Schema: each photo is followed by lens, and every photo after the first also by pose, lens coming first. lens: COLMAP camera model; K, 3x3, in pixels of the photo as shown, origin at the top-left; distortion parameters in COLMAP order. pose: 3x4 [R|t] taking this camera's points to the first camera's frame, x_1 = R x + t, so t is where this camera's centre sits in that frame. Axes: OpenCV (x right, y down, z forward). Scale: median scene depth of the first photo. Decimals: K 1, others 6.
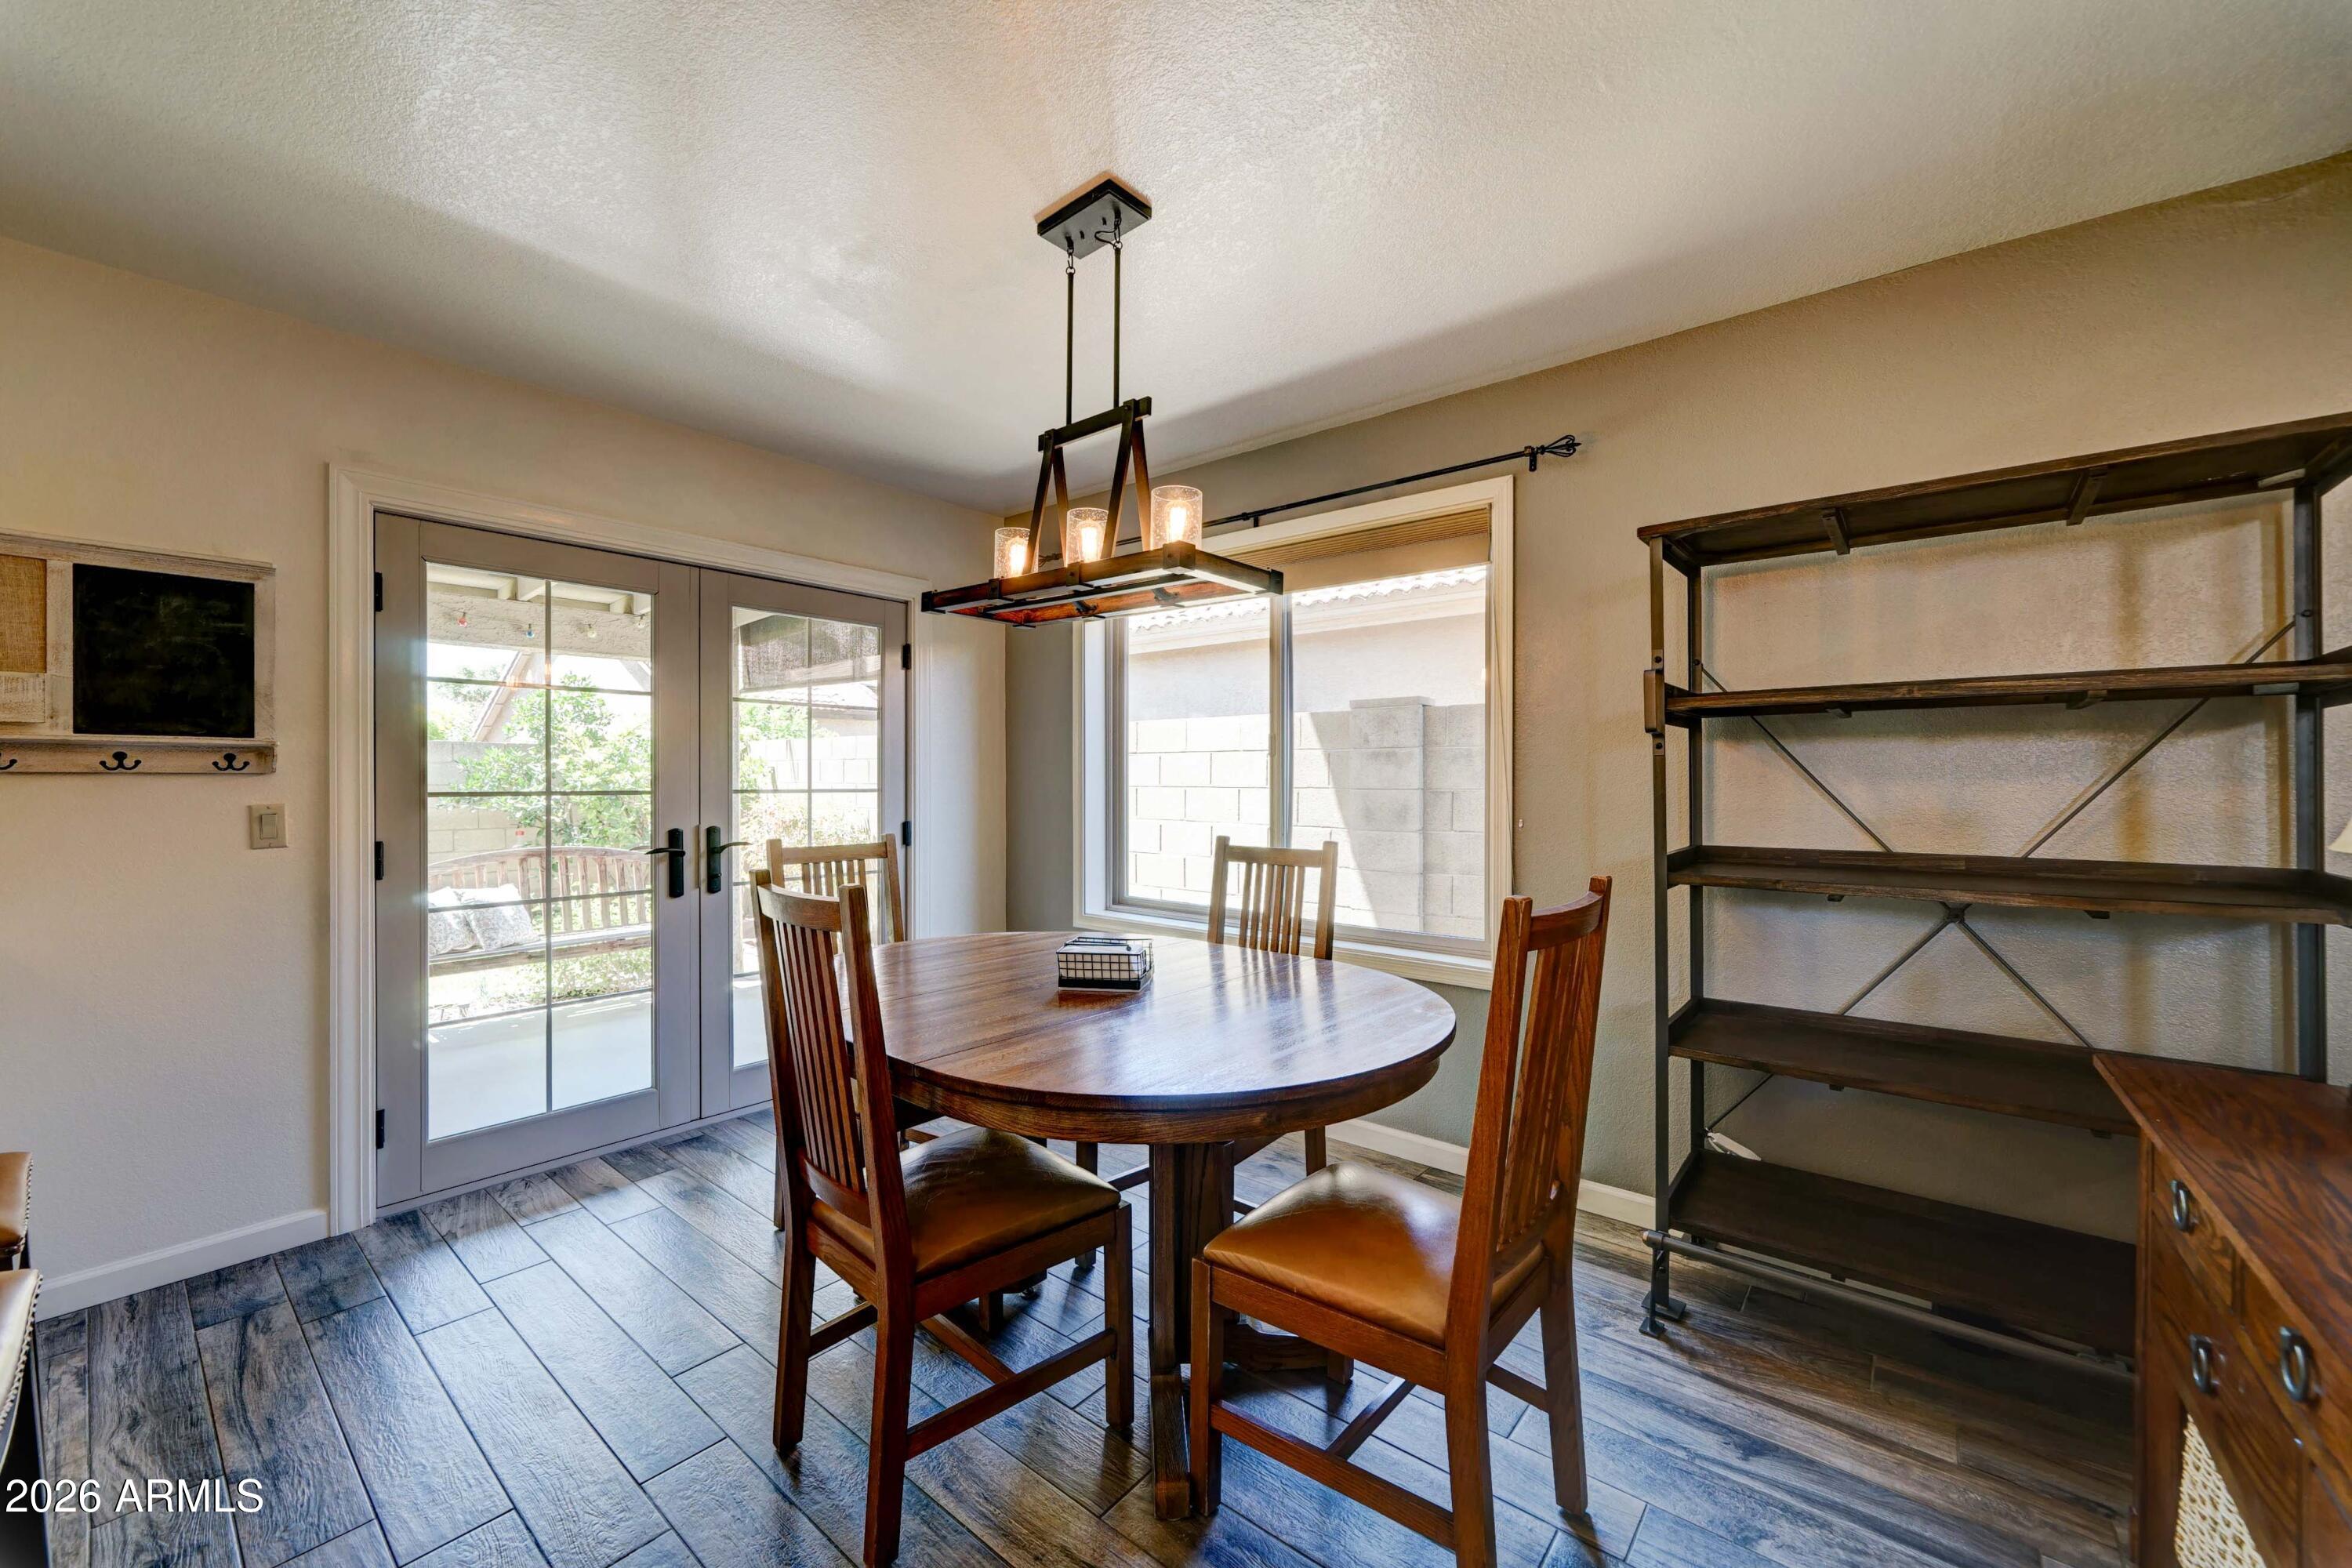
lens RADIAL K [[914.5, 0, 1175.7], [0, 914.5, 785.0], [0, 0, 1]] dist [-0.000994, 0.000409]
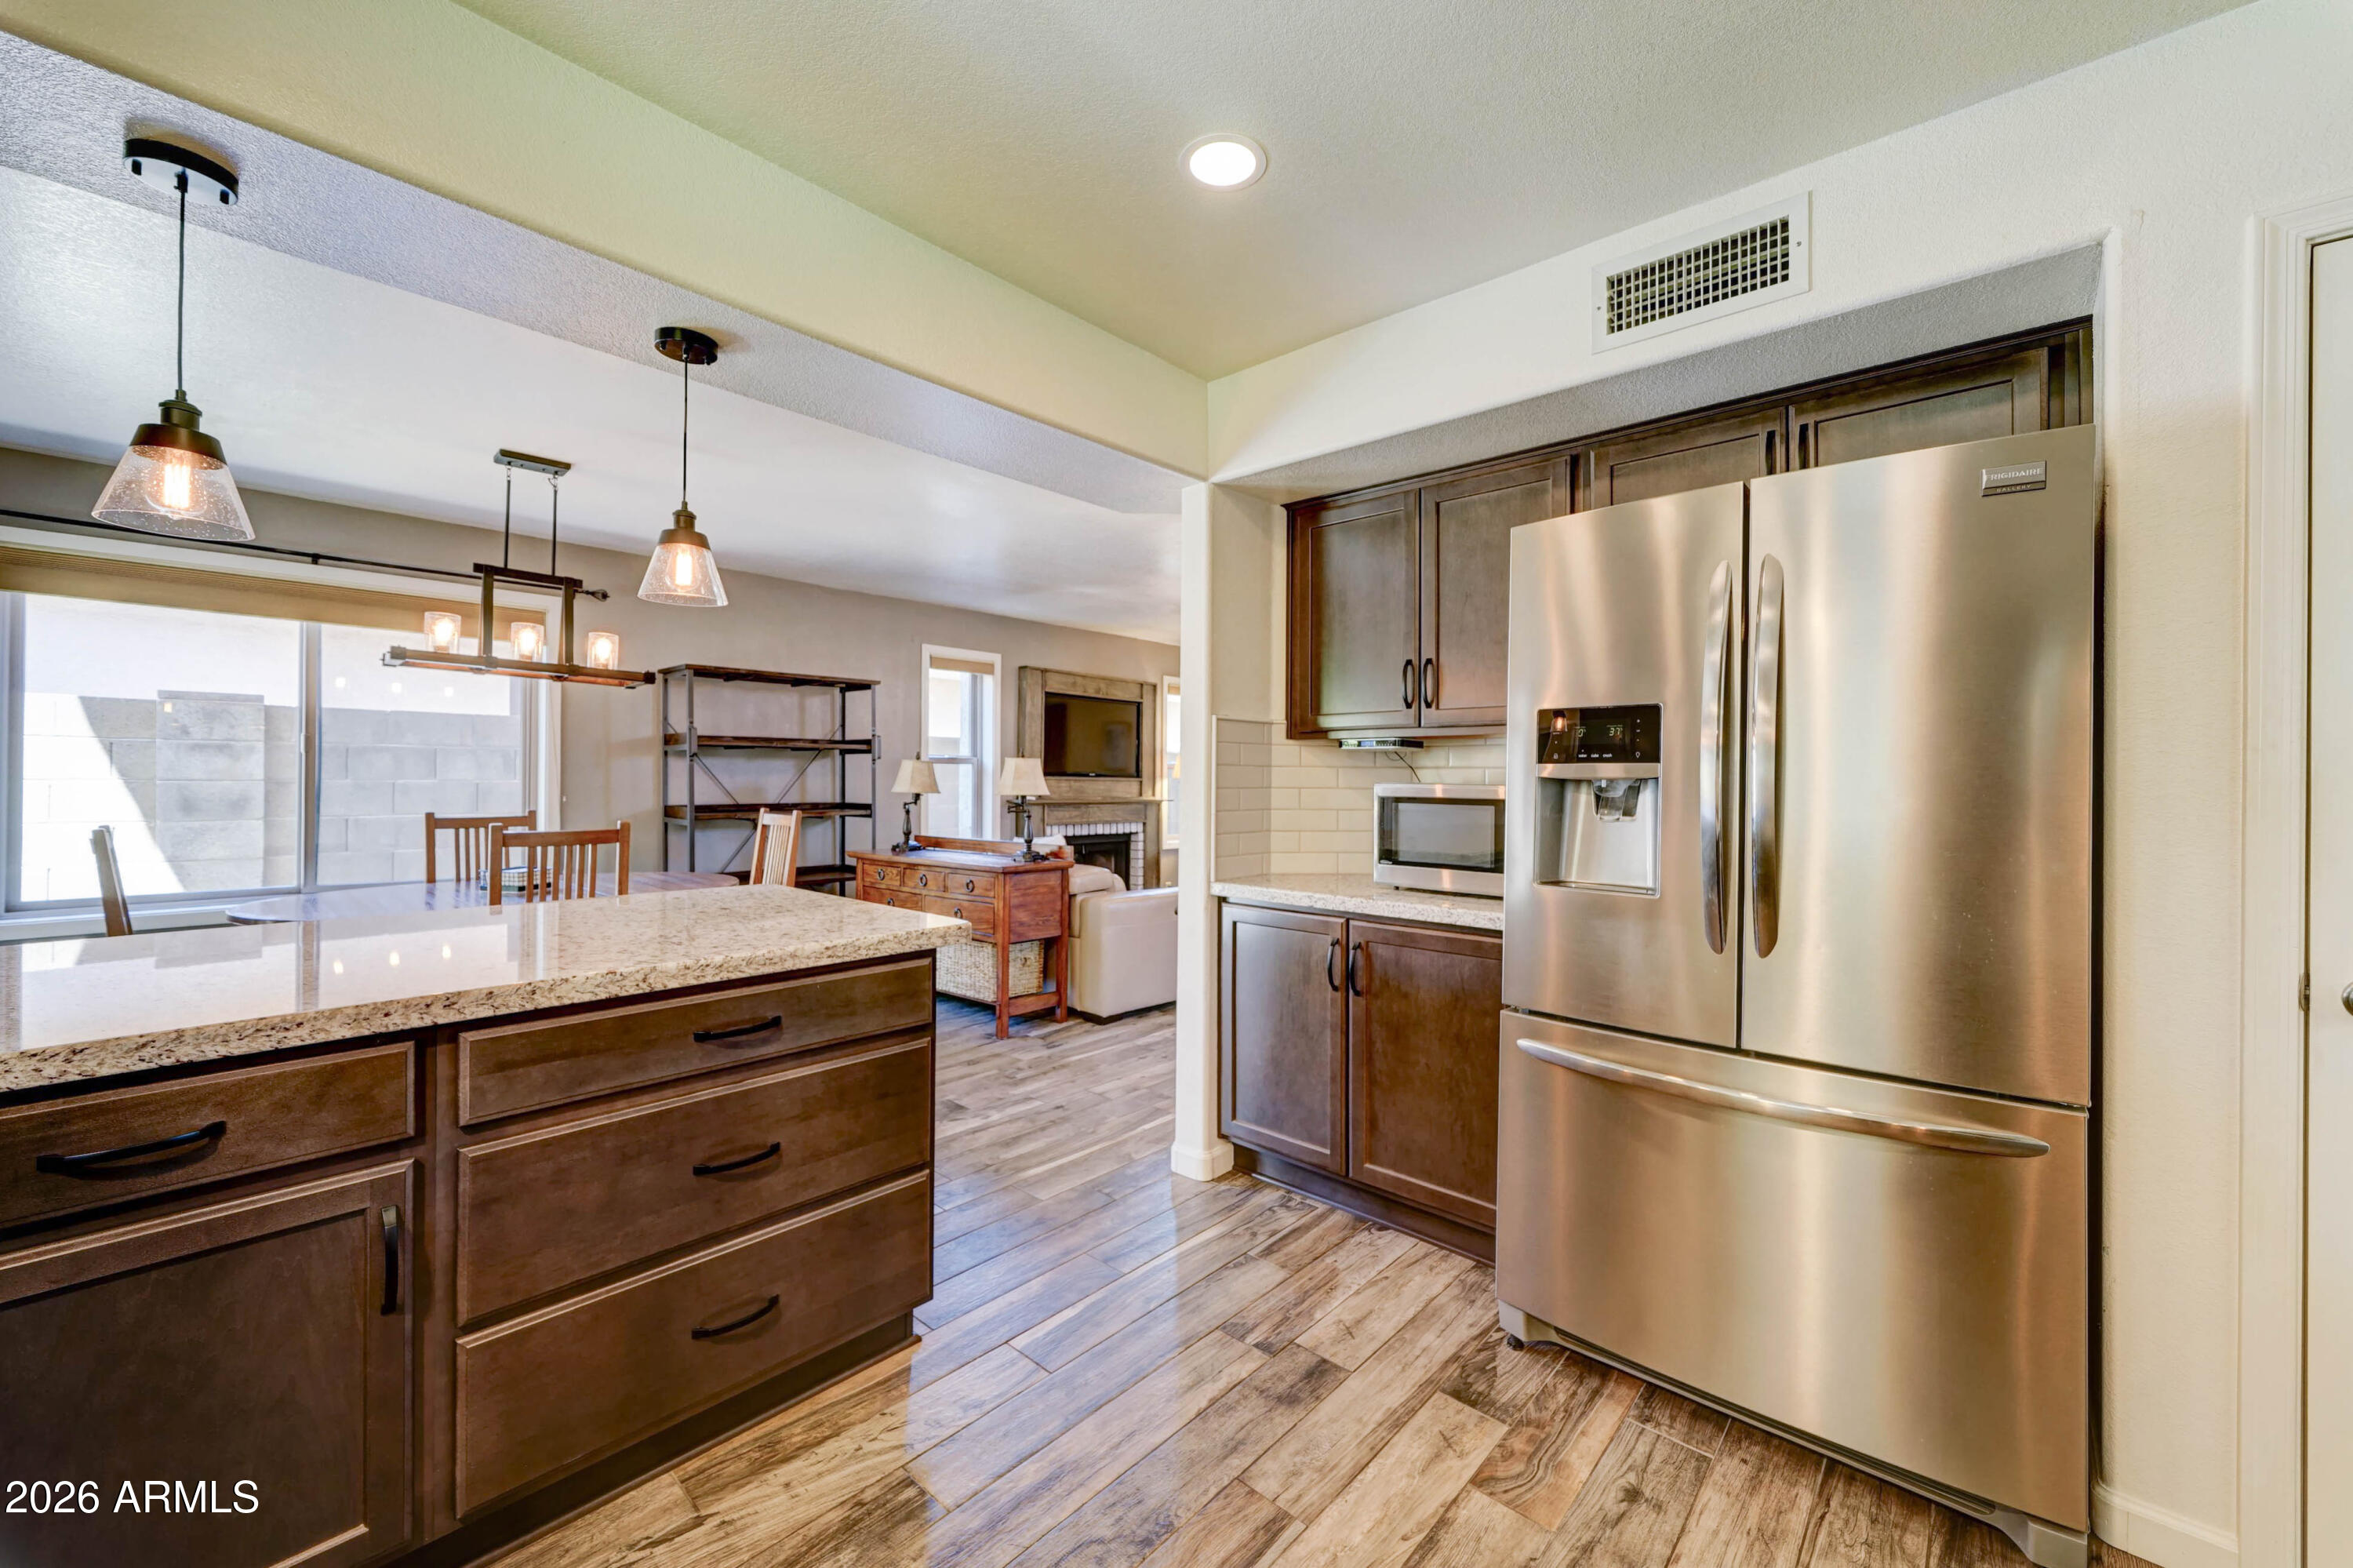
lens RADIAL K [[915.0, 0, 1183.6], [0, 915.0, 775.9], [0, 0, 1]] dist [-0.000994, 0.000409]
pose [[0.040684, 0.001867, 0.999170, -1.568178], [-0.000908, 0.999998, -0.001832, 0.000145], [-0.999172, -0.000832, 0.040685, -0.299814]]
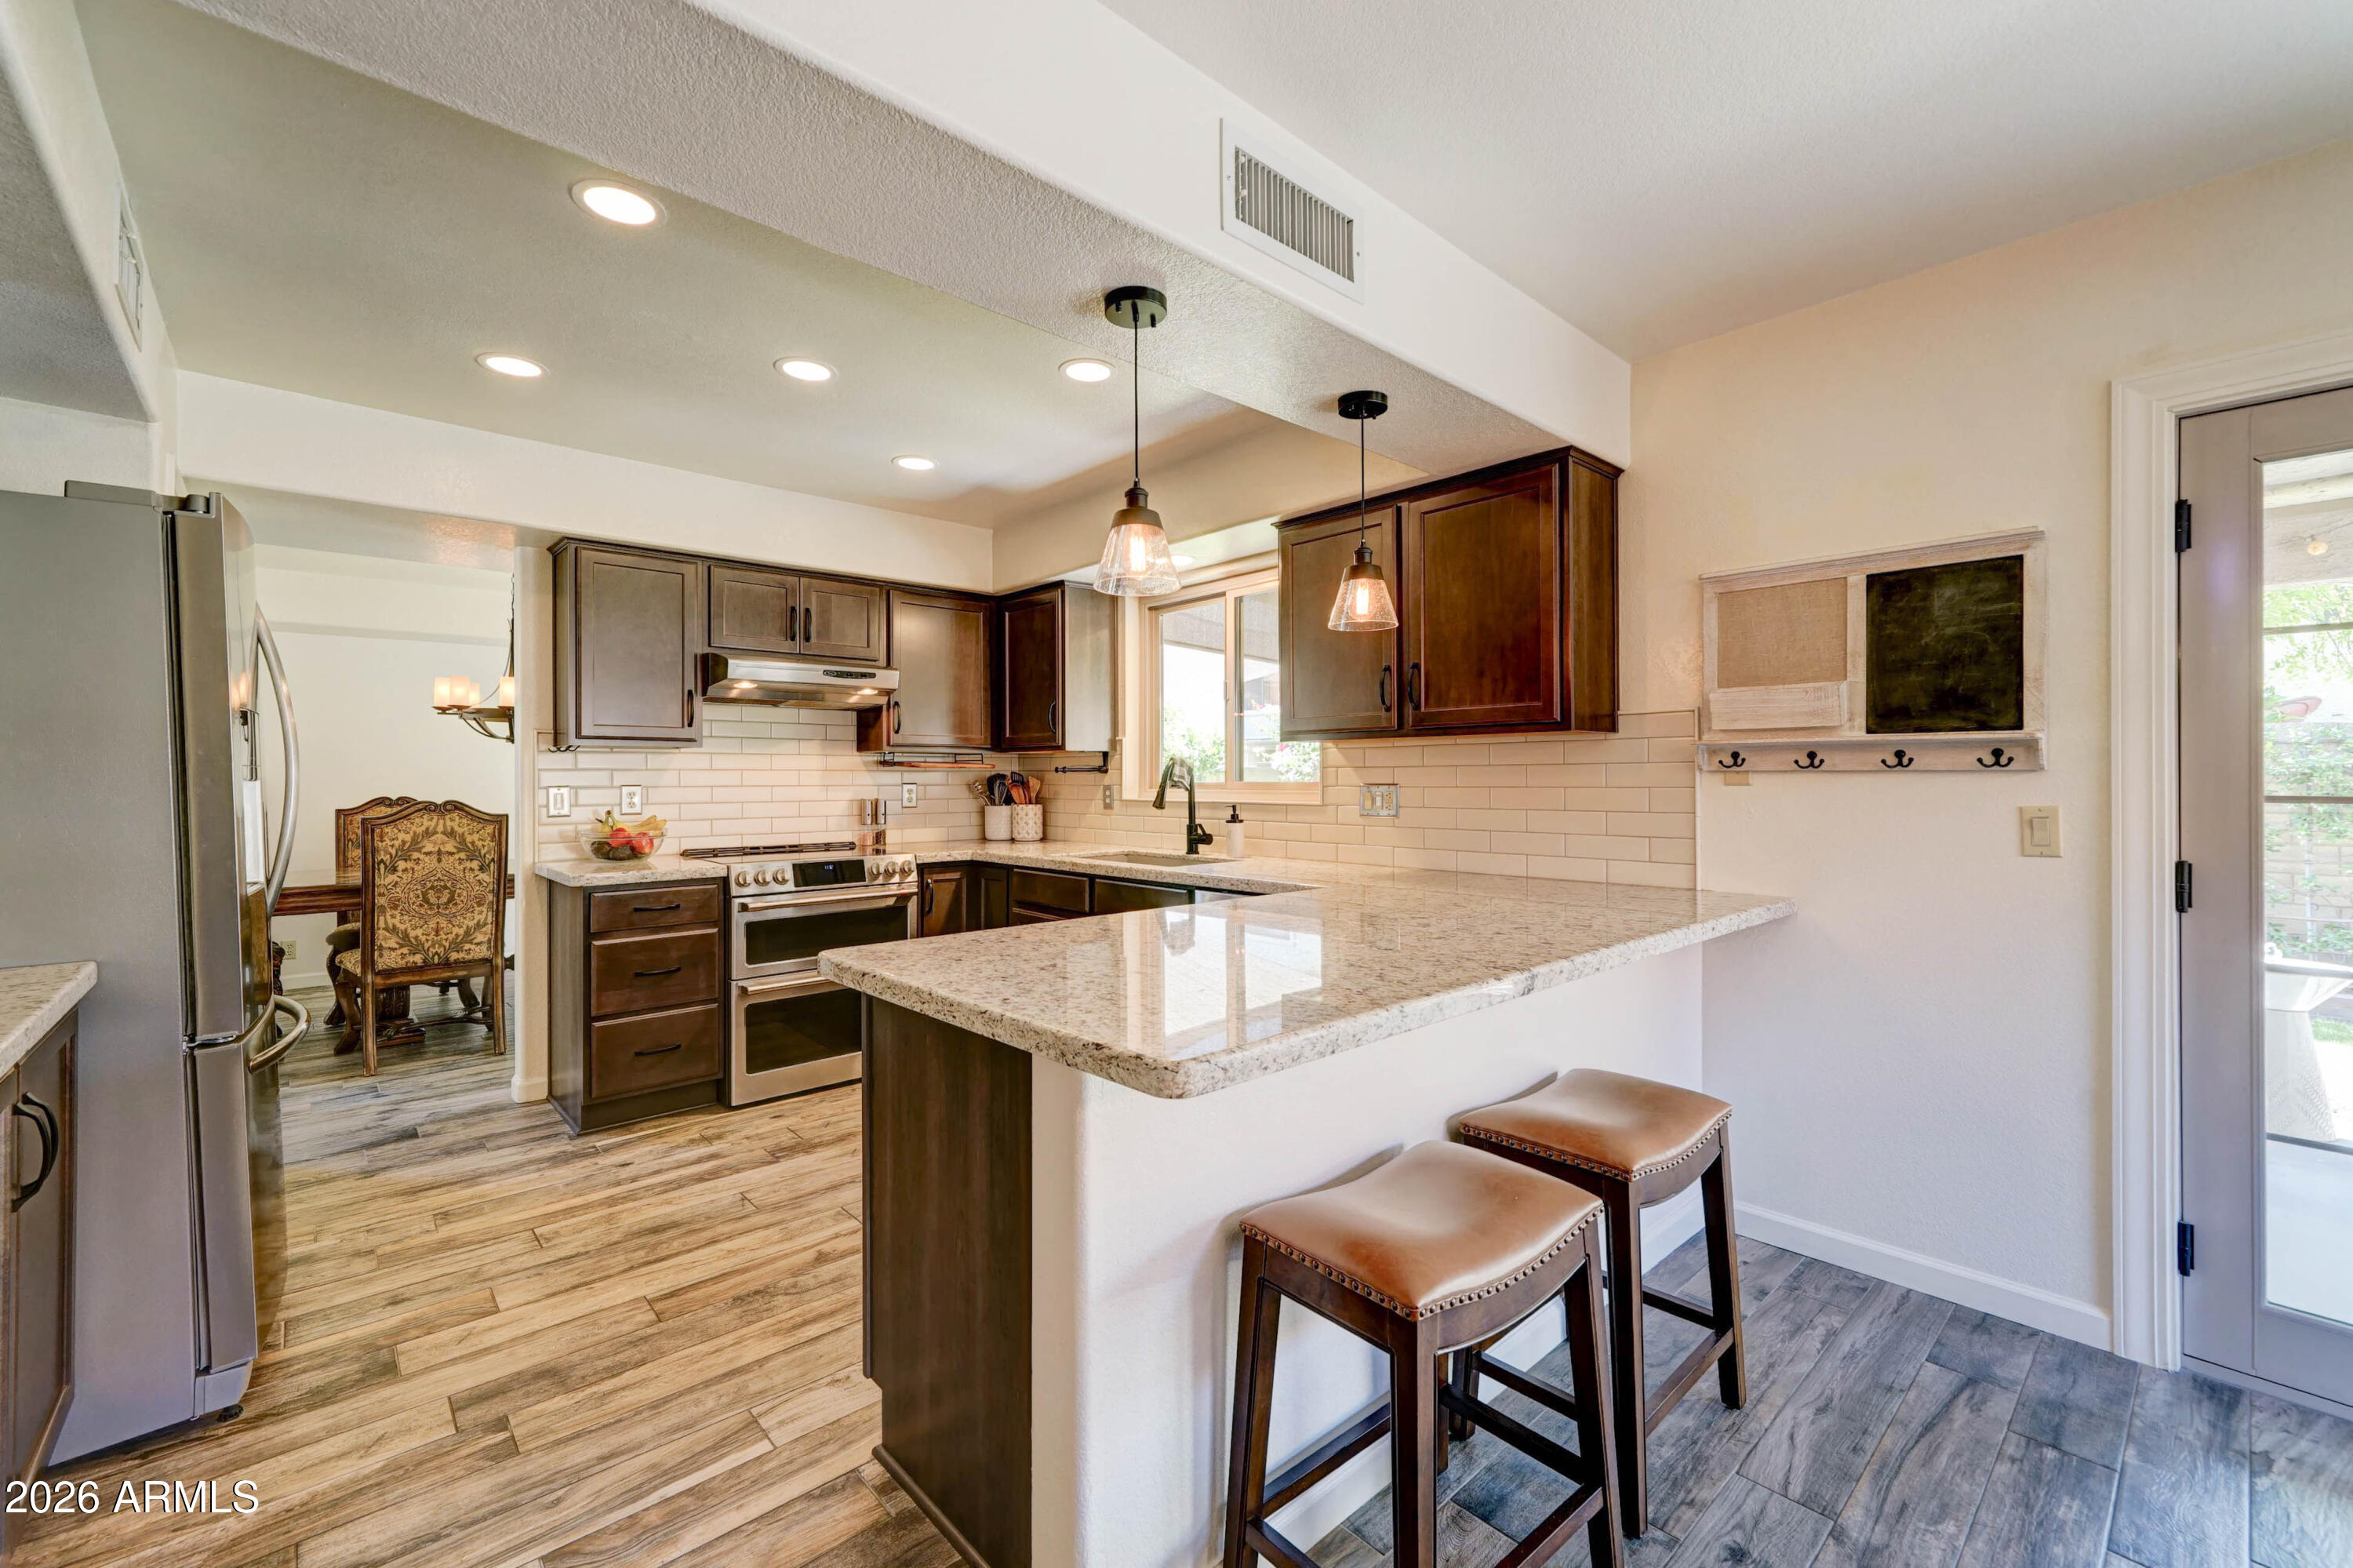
lens RADIAL K [[970.6, 0, 1190.0], [0, 970.6, 773.9], [0, 0, 1]] dist [0.009701, 0.000320]
pose [[-0.135781, -0.001887, -0.990737, 0.031815], [-0.002232, 0.999996, -0.001599, -0.005837], [0.990736, 0.001994, -0.135785, 0.339631]]
